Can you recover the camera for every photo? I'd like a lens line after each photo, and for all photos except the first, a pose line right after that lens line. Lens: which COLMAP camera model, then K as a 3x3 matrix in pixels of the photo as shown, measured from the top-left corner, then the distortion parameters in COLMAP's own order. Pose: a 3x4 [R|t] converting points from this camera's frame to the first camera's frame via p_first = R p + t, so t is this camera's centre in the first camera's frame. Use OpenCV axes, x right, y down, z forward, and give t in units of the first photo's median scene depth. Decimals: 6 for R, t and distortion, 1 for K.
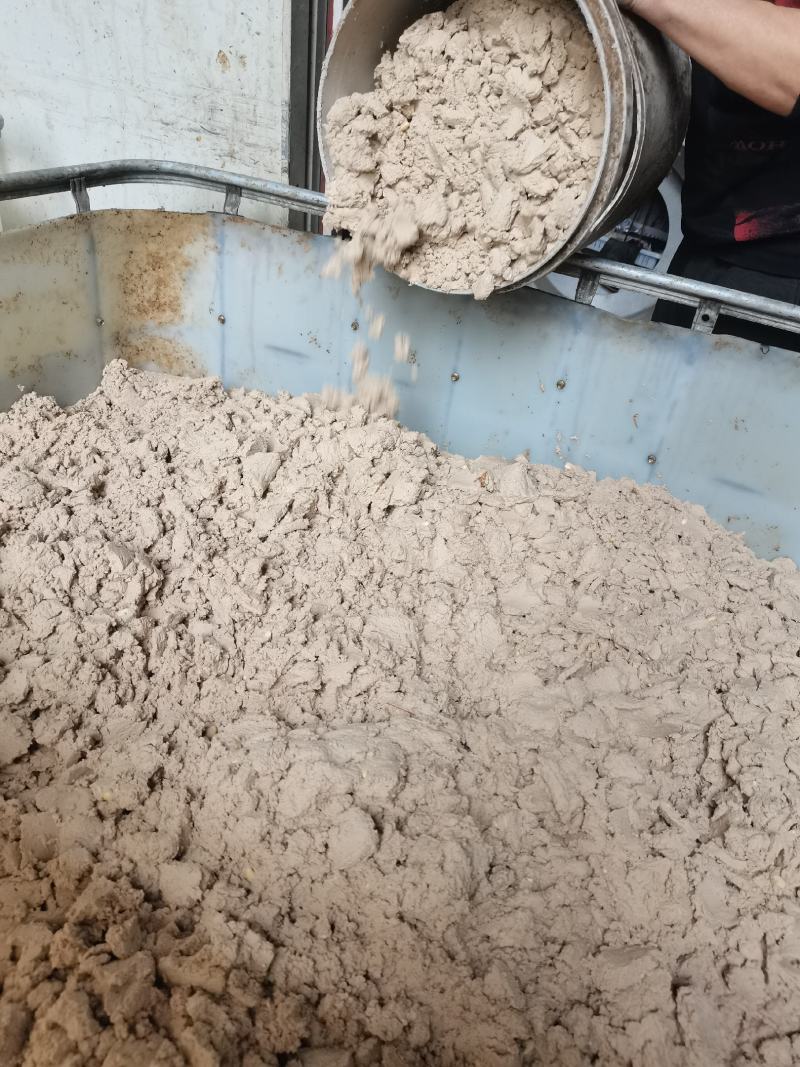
lens RADIAL K [[802.3, 0, 400.0], [0, 802.3, 533.5], [0, 0, 1]] dist [0.064524, -0.145546]
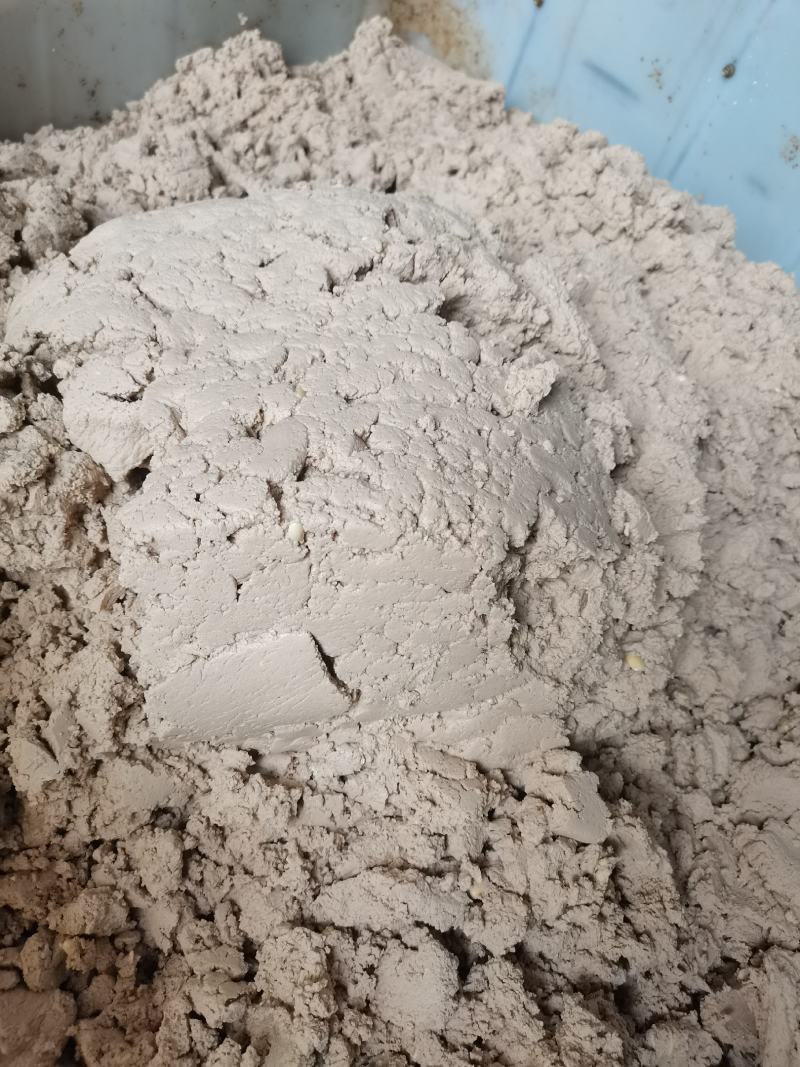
lens RADIAL K [[802.3, 0, 400.0], [0, 802.3, 533.5], [0, 0, 1]] dist [0.064524, -0.145546]
pose [[0.909008, 0.391554, -0.142791, -0.064728], [-0.333109, 0.888460, 0.315718, -0.047521], [0.250485, -0.239425, 0.938047, 0.267800]]
